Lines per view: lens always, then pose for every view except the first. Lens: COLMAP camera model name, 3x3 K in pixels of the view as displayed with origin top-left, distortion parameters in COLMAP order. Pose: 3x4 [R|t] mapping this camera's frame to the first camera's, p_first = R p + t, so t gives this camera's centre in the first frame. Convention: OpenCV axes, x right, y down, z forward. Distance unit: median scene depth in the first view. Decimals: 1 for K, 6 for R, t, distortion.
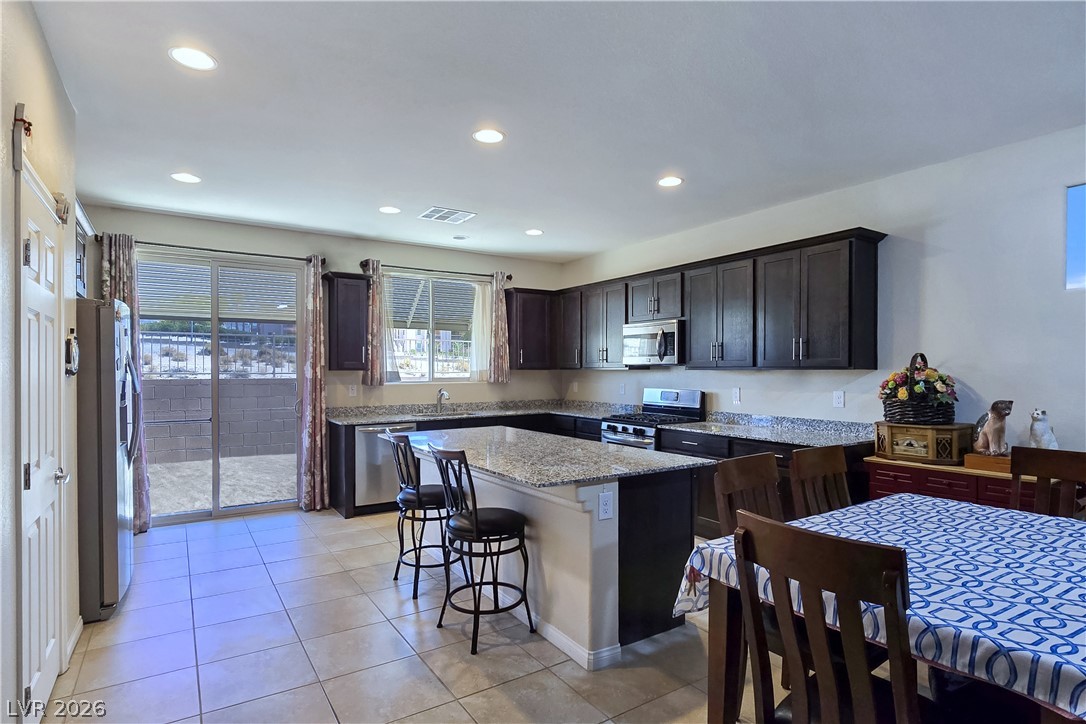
lens RADIAL K [[556.8, 0, 538.2], [0, 556.8, 369.6], [0, 0, 1]] dist [0.003784, 0.000310]
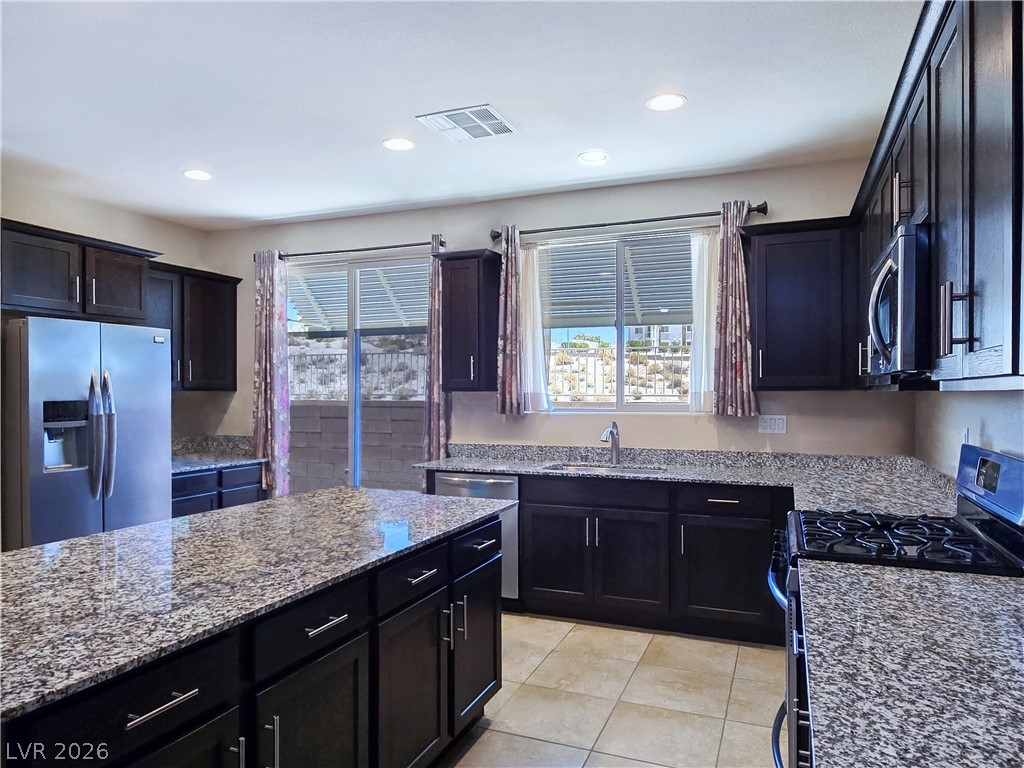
lens RADIAL K [[697.5, 0, 508.7], [0, 697.5, 390.4], [0, 0, 1]] dist [-0.006063, -0.000335]
pose [[0.571231, -0.000768, -0.820789, 0.391172], [-0.005093, 0.999977, -0.004480, 0.003075], [0.820774, 0.006740, 0.571214, 0.531170]]
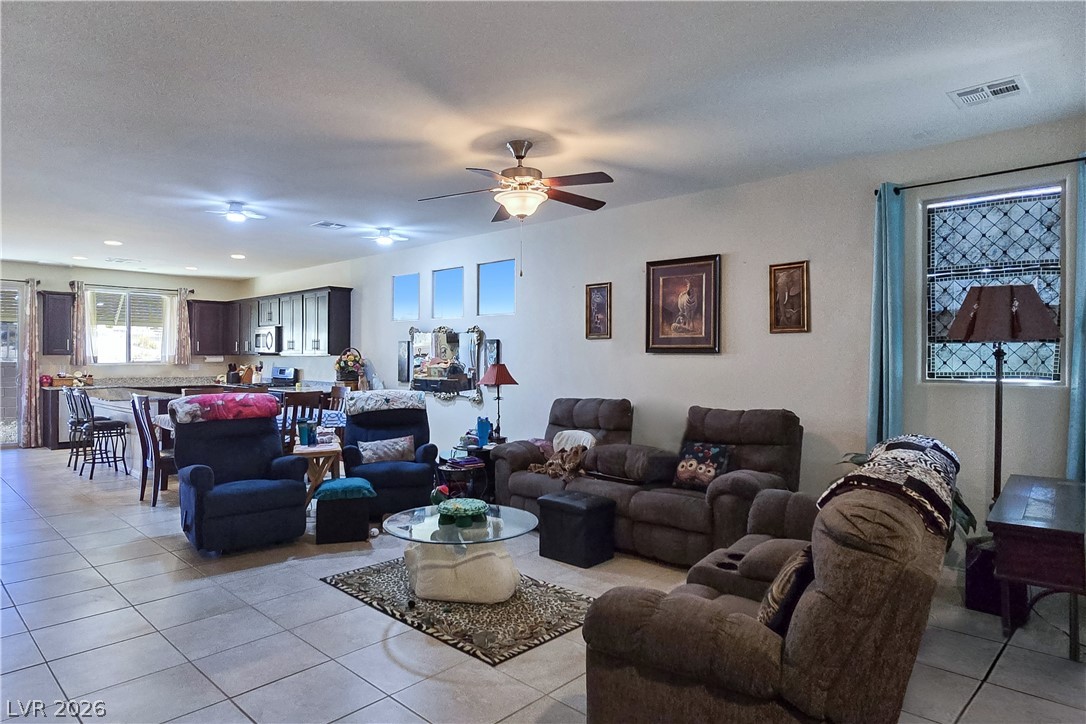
lens RADIAL K [[651.0, 0, 543.1], [0, 651.0, 357.9], [0, 0, 1]] dist [0.001125, -0.001687]
pose [[0.973448, 0.004332, 0.228865, 0.523224], [-0.003704, 0.999988, -0.003175, 0.009524], [-0.228876, 0.002242, 0.973453, -0.992275]]
